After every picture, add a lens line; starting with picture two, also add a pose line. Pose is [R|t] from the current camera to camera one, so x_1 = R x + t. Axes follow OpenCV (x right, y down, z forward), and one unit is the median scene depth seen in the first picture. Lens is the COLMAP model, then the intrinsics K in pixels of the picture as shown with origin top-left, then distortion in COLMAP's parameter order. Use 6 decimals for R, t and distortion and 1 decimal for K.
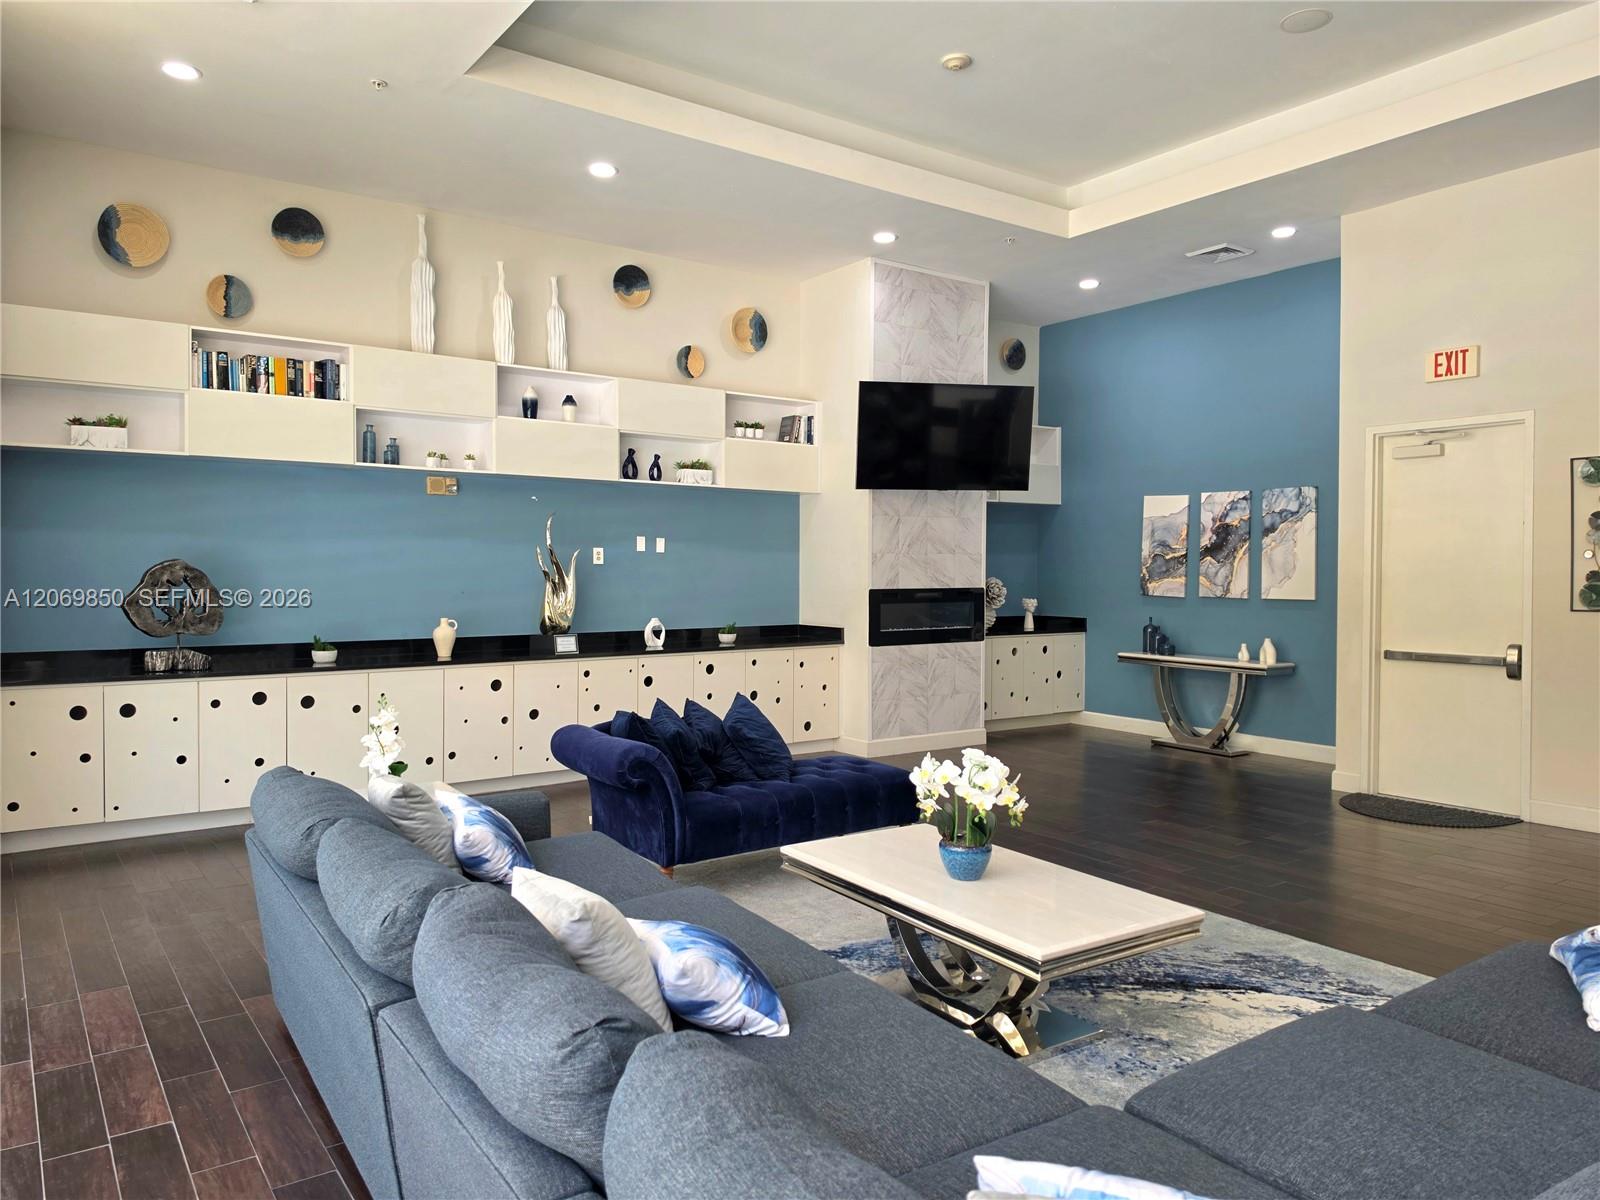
lens RADIAL K [[1093.1, 0, 793.2], [0, 1093.1, 587.3], [0, 0, 1]] dist [0.081313, -0.096757]
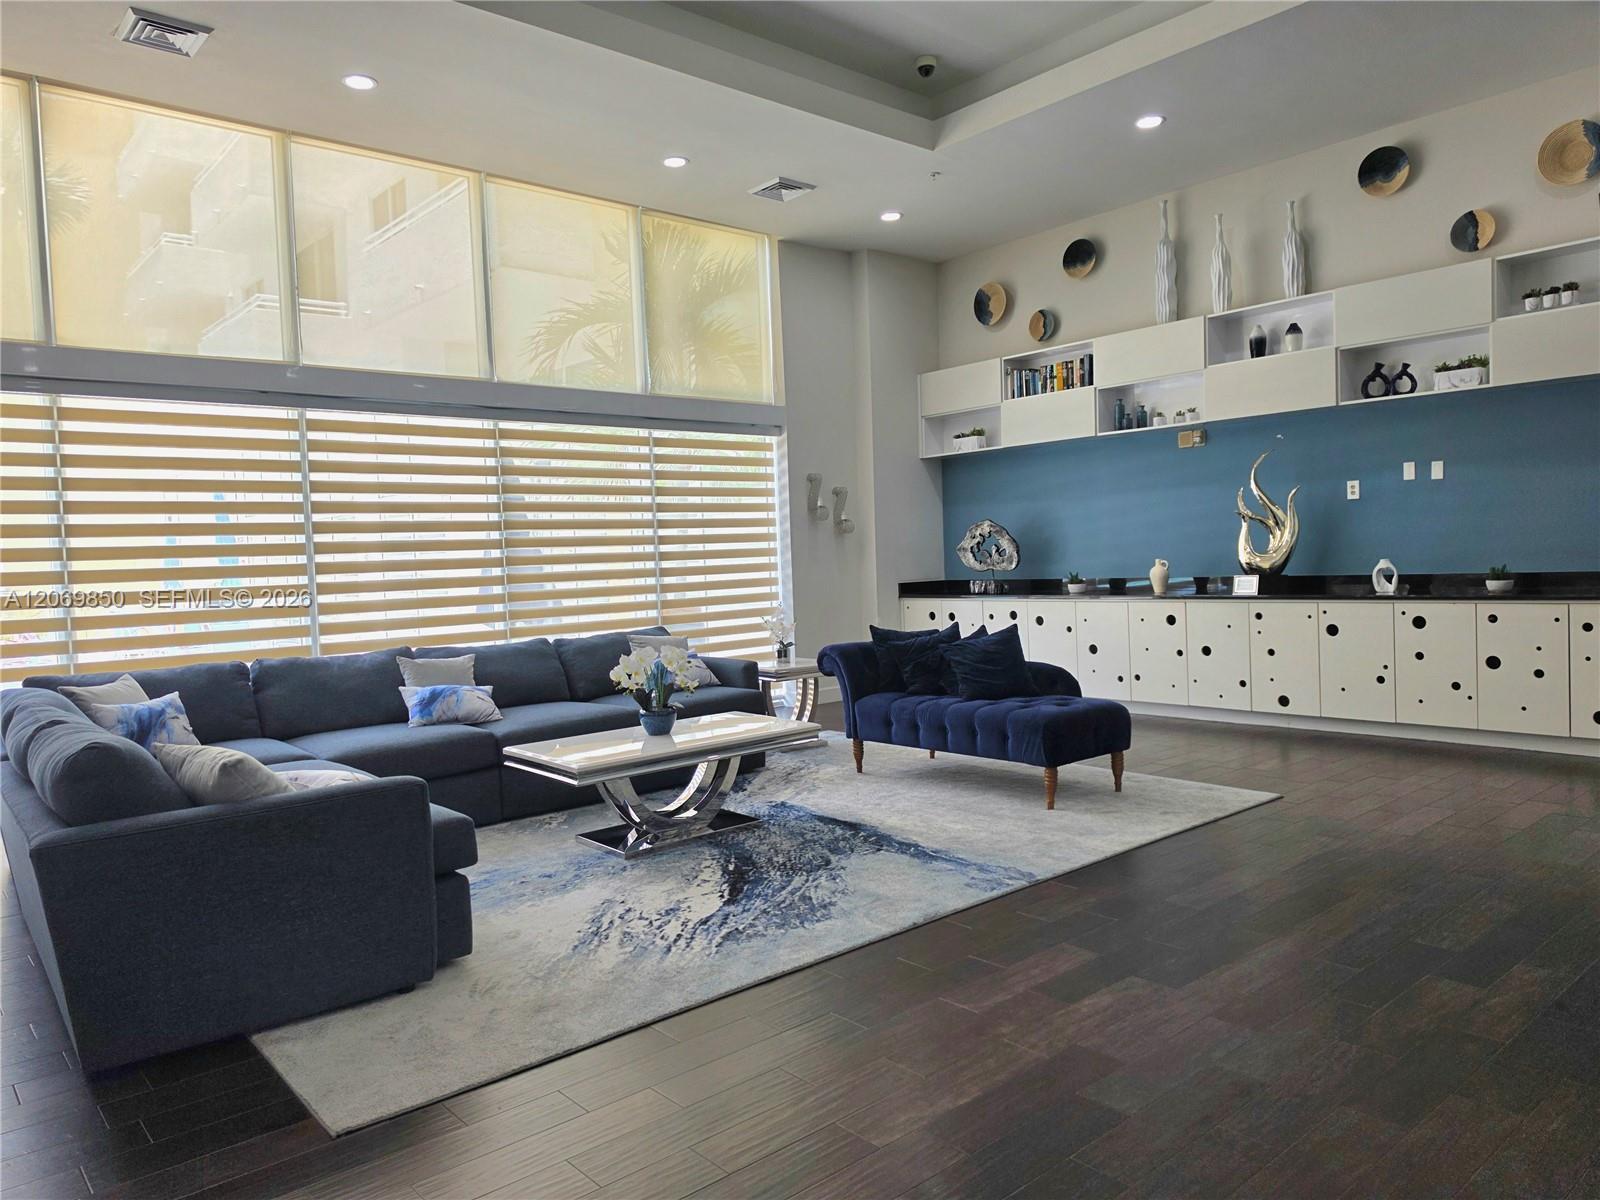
lens RADIAL K [[1093.1, 0, 793.2], [0, 1093.1, 587.3], [0, 0, 1]] dist [0.081313, -0.096757]
pose [[0.084227, 0.018118, -0.996282, 0.817056], [0.016394, 0.999674, 0.019566, 0.030409], [0.996312, -0.017981, 0.083902, 0.558873]]
